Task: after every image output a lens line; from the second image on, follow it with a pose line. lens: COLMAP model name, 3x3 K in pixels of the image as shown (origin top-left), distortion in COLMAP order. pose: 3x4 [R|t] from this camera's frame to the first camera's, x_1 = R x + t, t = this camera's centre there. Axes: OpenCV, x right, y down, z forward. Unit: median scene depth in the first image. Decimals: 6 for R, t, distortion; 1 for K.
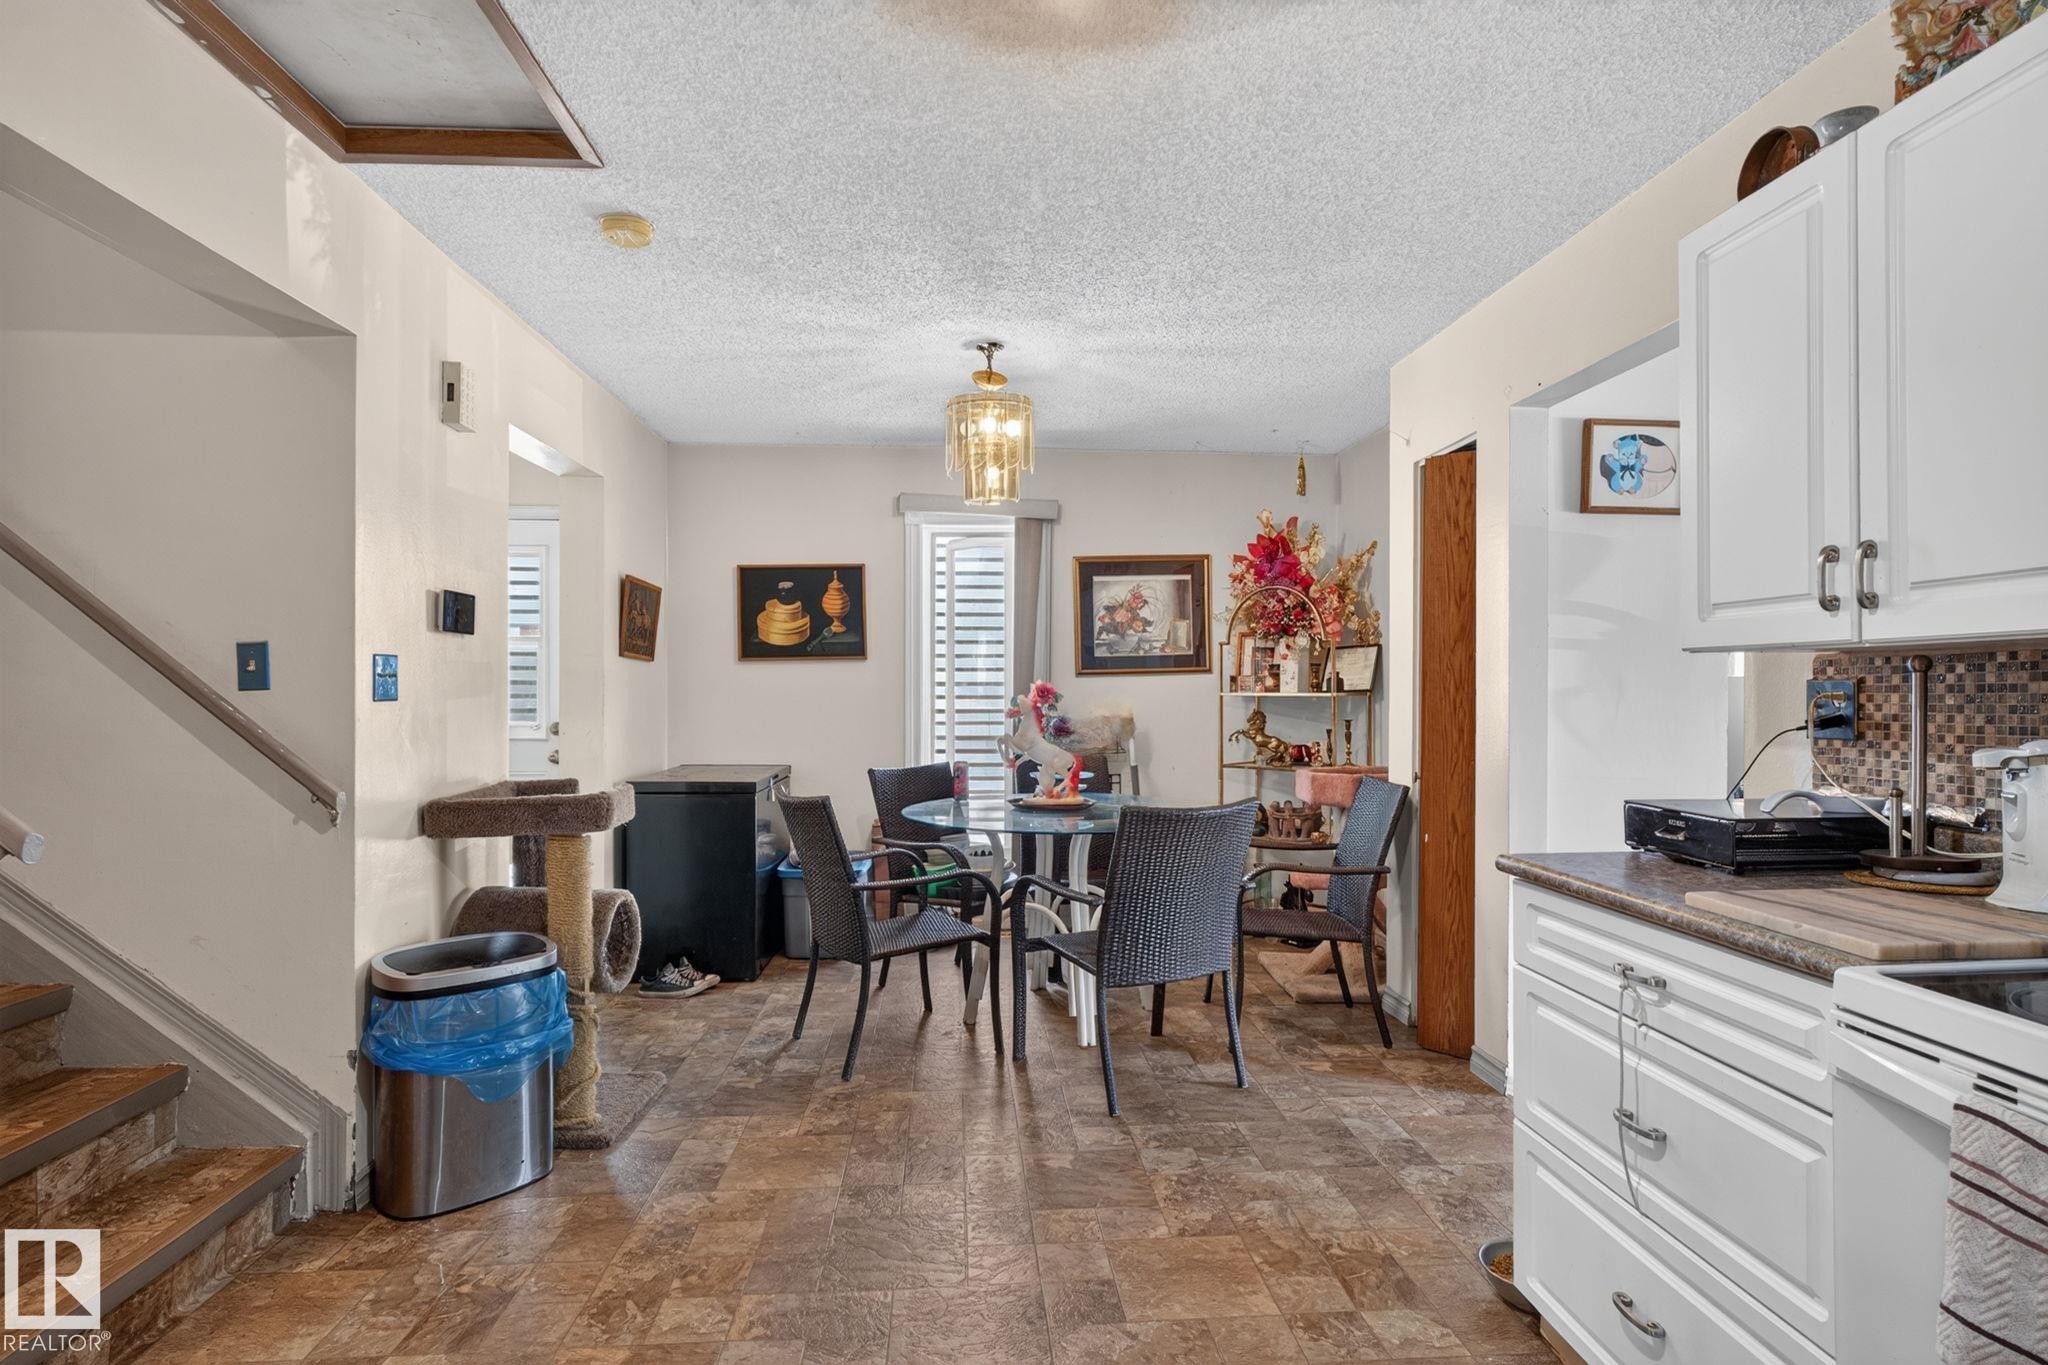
lens RADIAL K [[1044.9, 0, 1024.0], [0, 1044.9, 682.5], [0, 0, 1]] dist [0.000932, 0.001266]
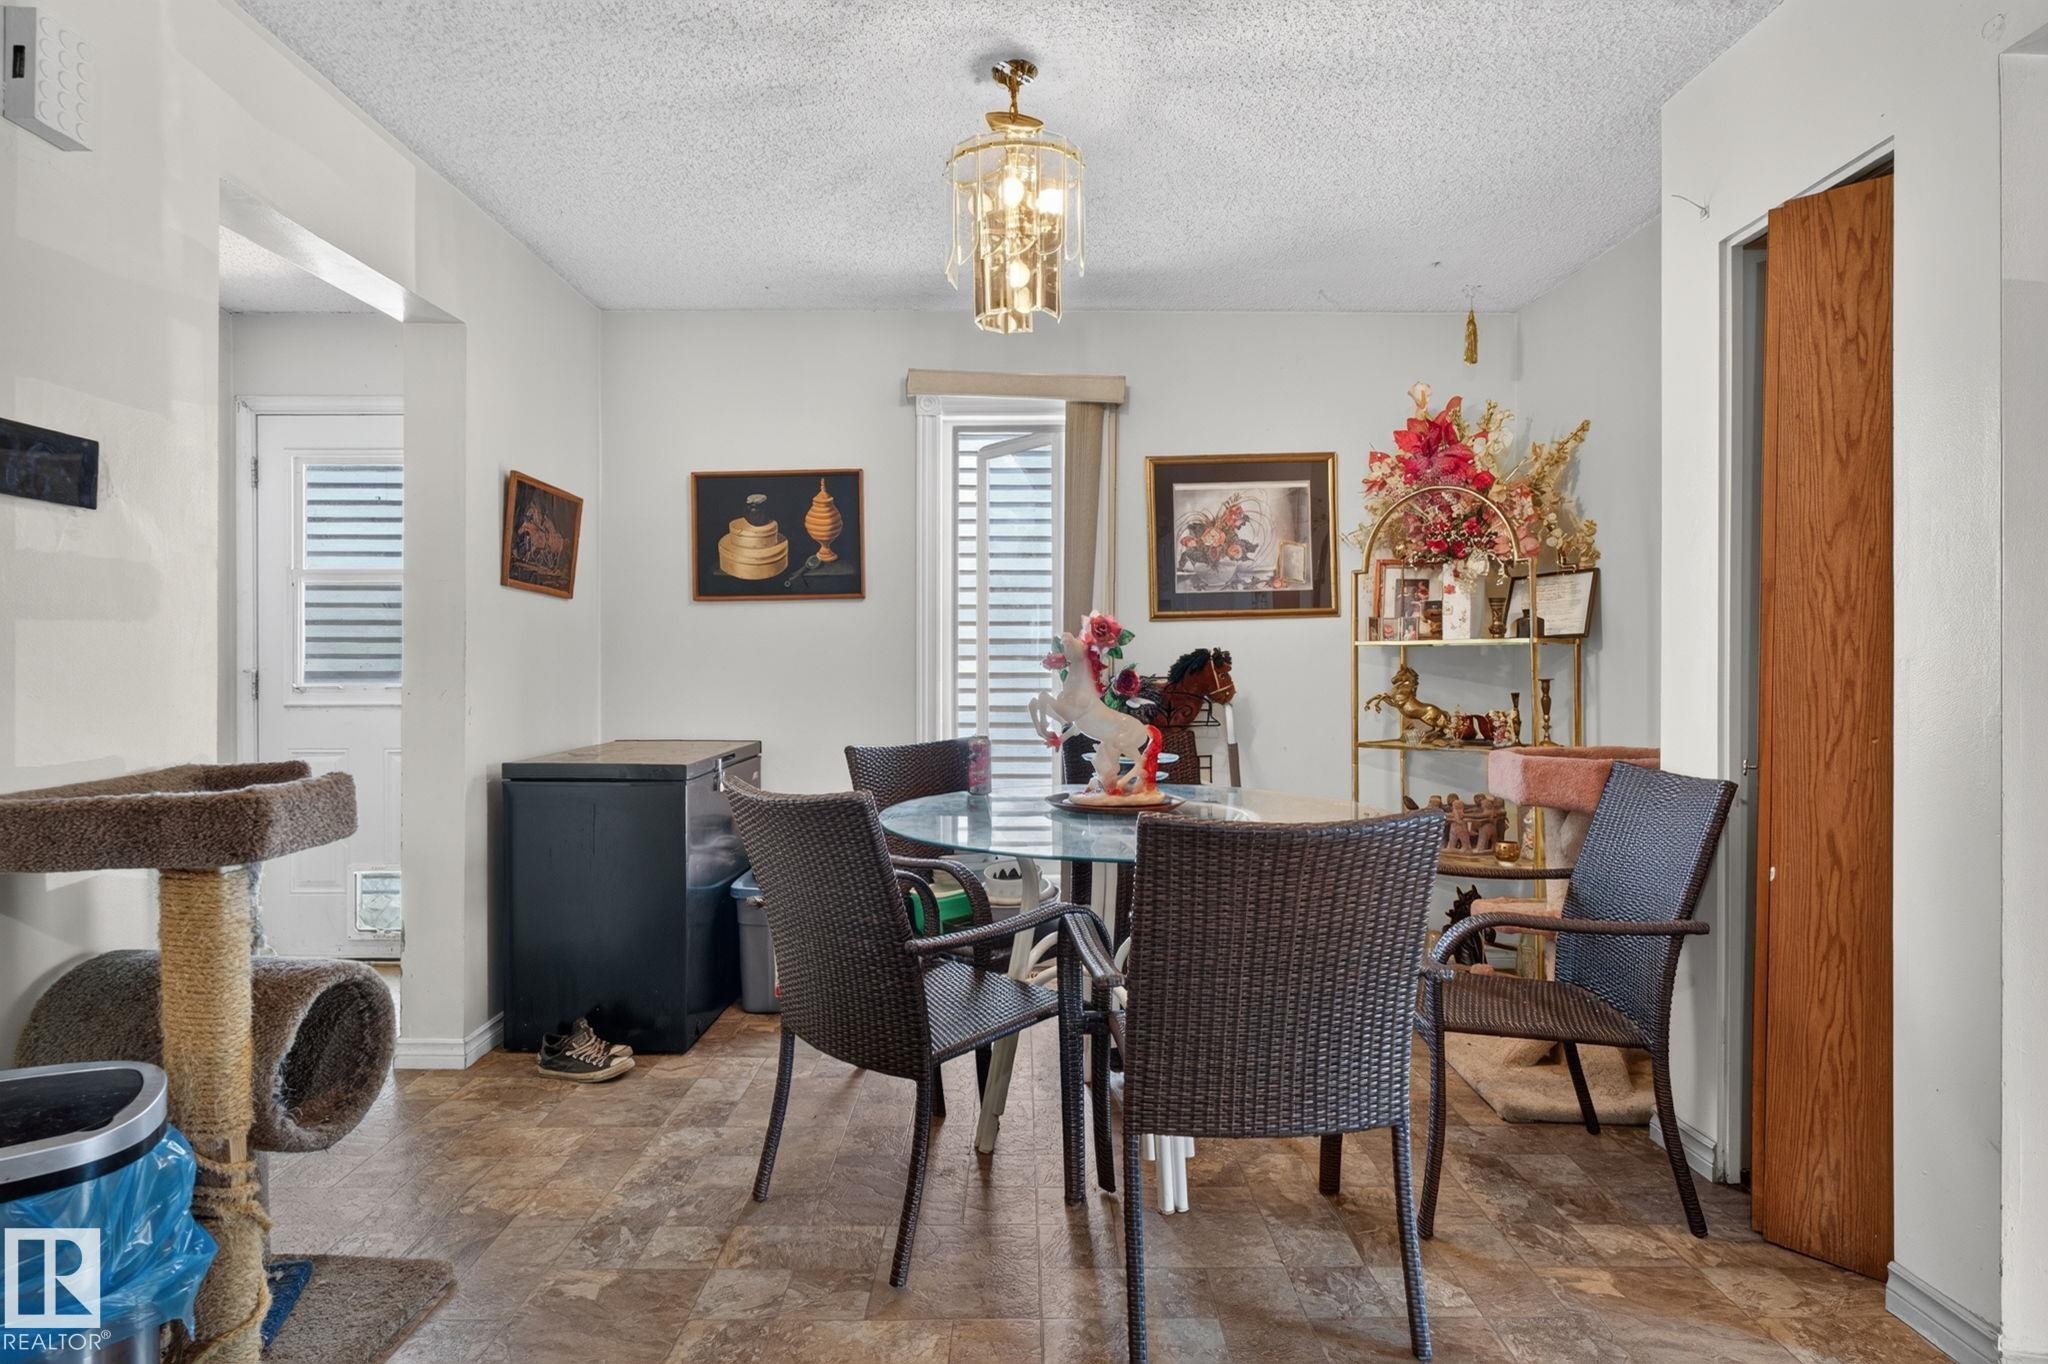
lens RADIAL K [[1047.0, 0, 1025.6], [0, 1047.0, 664.0], [0, 0, 1]] dist [-0.001655, -0.000393]
pose [[0.998007, -0.000109, -0.063096, 0.010050], [0.000366, 0.999992, 0.004069, 0.022690], [0.063095, -0.004084, 0.997999, 0.286617]]
